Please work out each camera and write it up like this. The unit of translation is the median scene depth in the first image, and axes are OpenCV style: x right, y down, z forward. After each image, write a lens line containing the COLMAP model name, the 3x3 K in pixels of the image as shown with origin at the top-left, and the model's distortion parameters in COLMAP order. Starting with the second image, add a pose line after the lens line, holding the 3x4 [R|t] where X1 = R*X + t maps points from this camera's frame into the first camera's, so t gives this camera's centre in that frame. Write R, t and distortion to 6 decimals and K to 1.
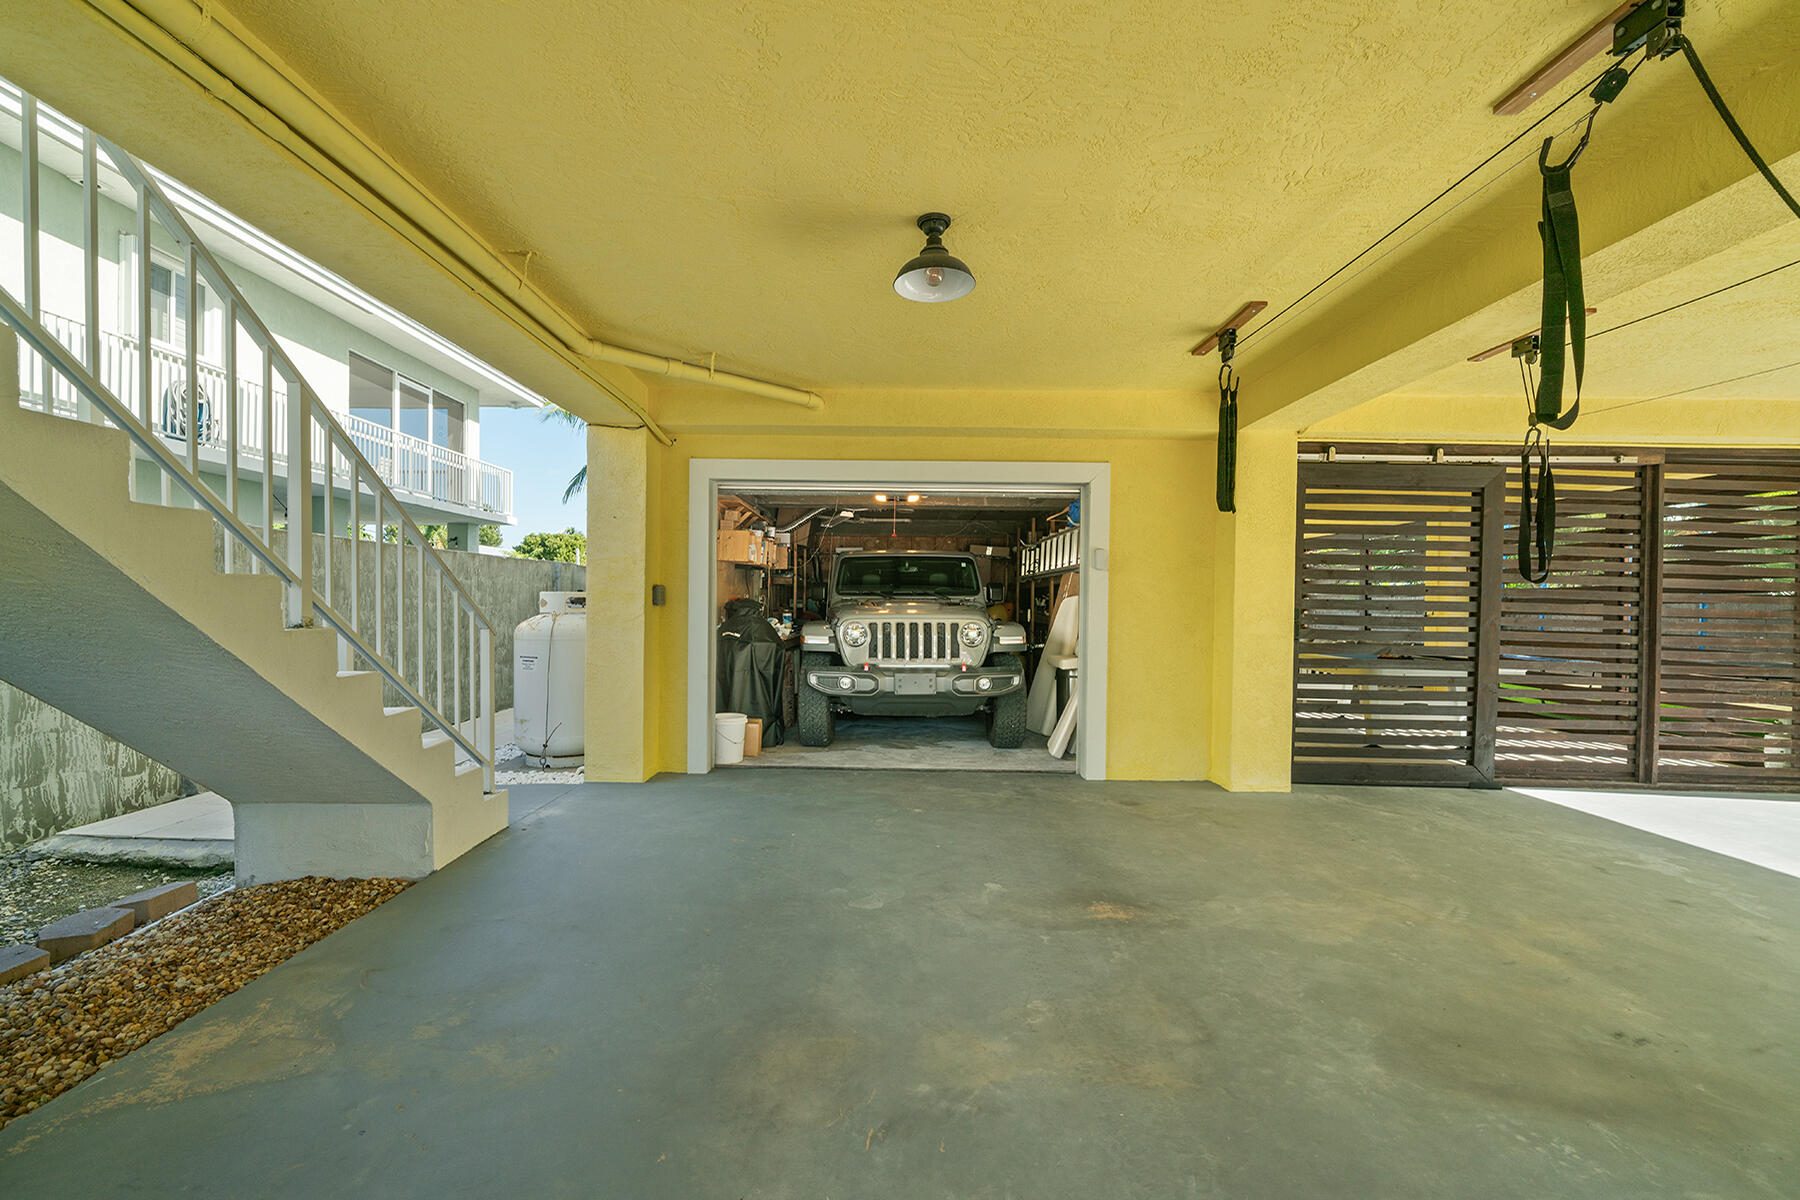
lens RADIAL K [[717.7, 0, 865.0], [0, 717.7, 601.4], [0, 0, 1]] dist [0.000947, 0.000062]
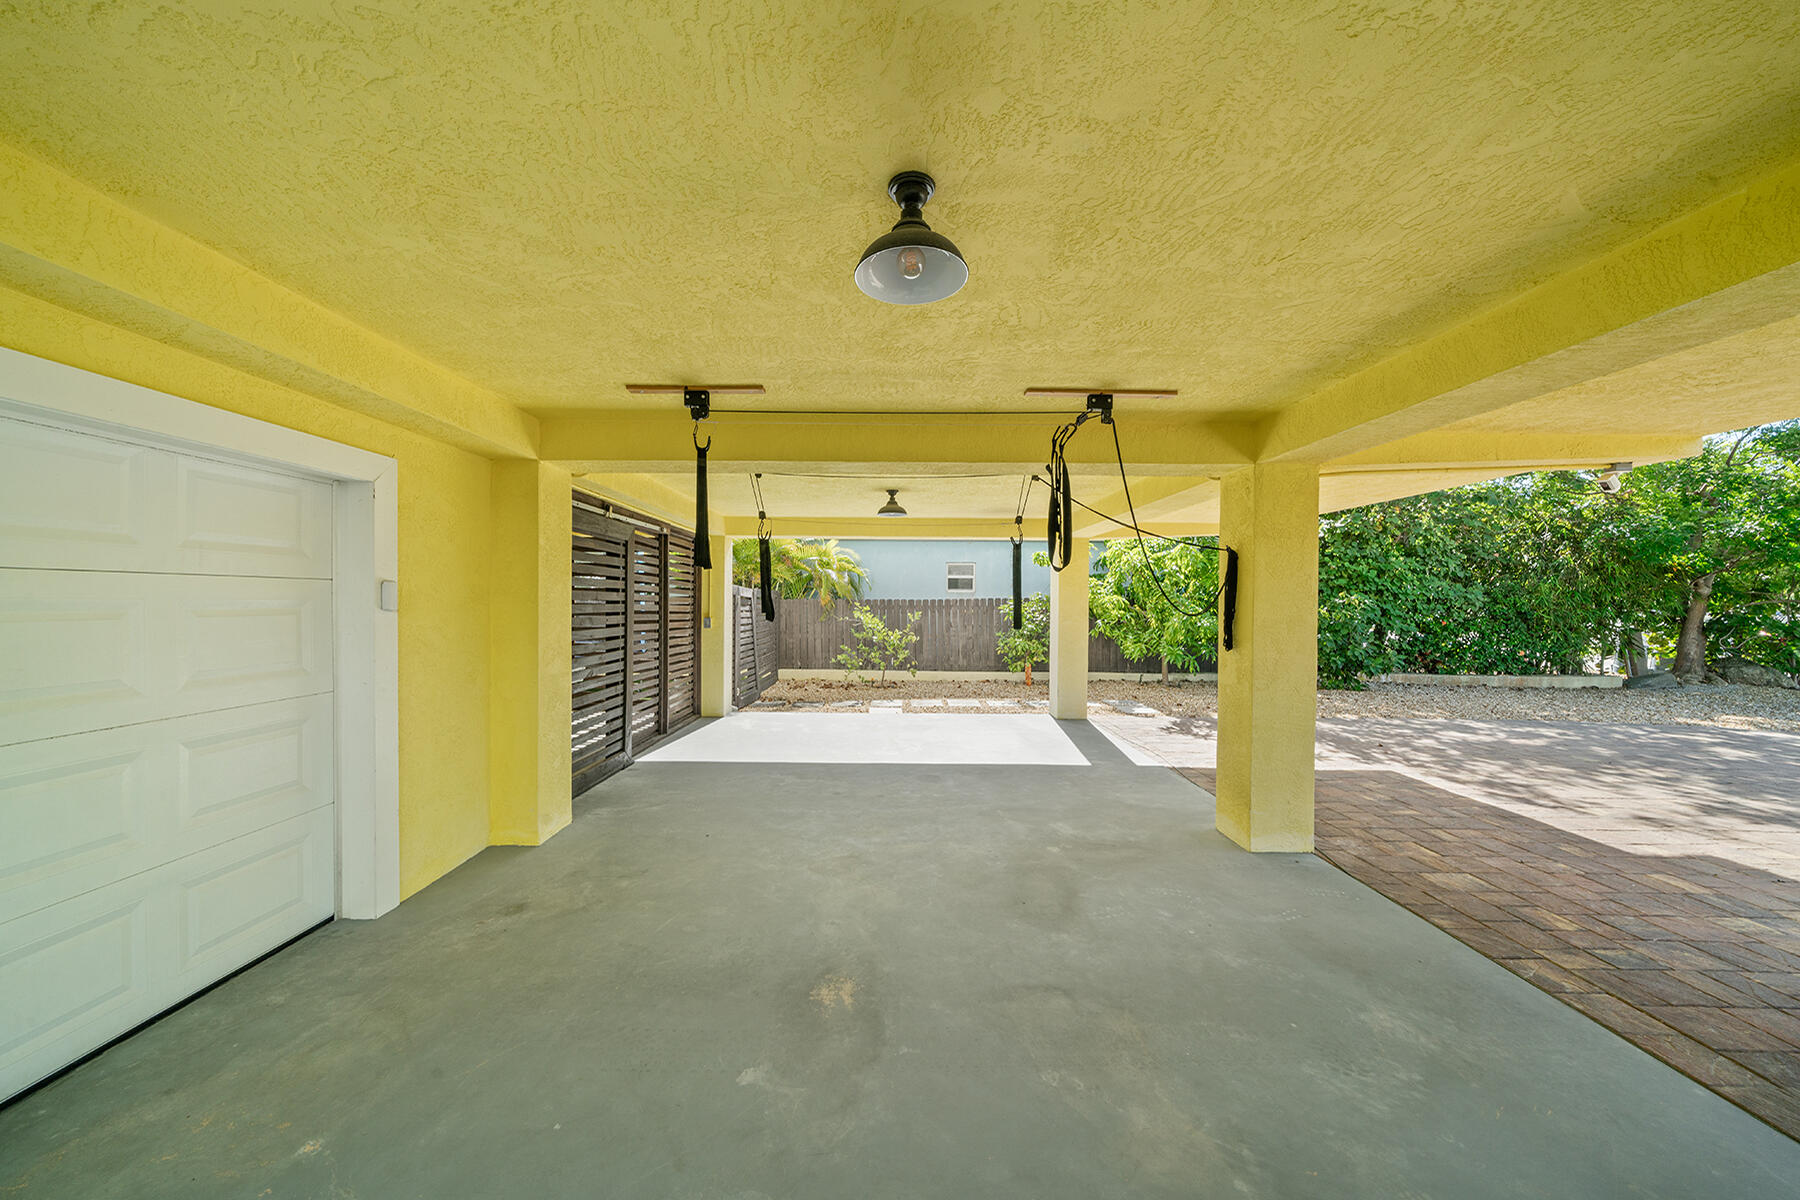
lens RADIAL K [[611.1, 0, 885.6], [0, 611.1, 607.9], [0, 0, 1]] dist [-0.008981, -0.000067]
pose [[-0.006964, -0.024644, 0.999672, -0.460622], [-0.002280, 0.999694, 0.024629, -0.108433], [-0.999973, -0.002108, -0.007018, 0.909906]]
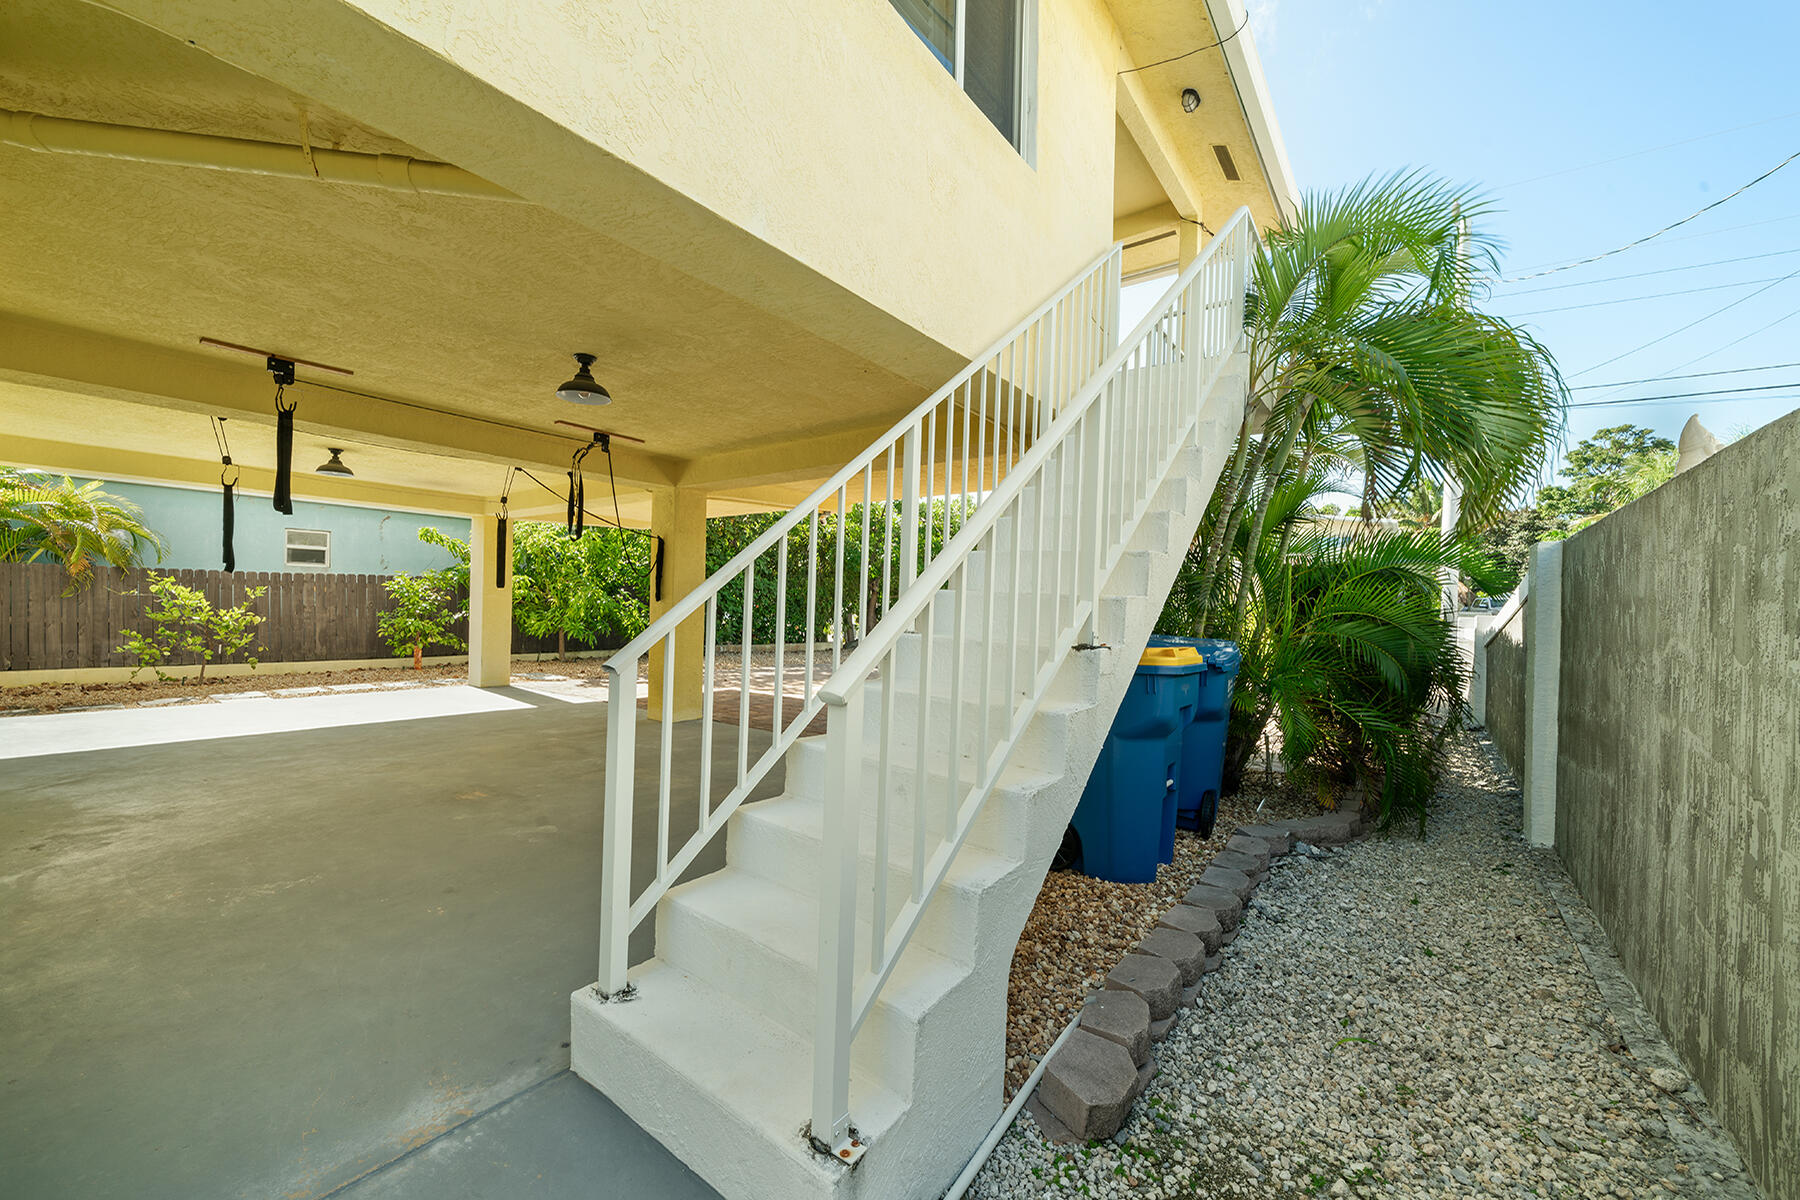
lens RADIAL K [[729.1, 0, 897.8], [0, 729.1, 610.0], [0, 0, 1]] dist [-0.027710, -0.000083]
pose [[-0.809983, -0.029778, 0.585697, -1.246829], [-0.030856, 0.999491, 0.008143, -0.005850], [-0.585641, -0.011476, -0.810489, 1.665712]]
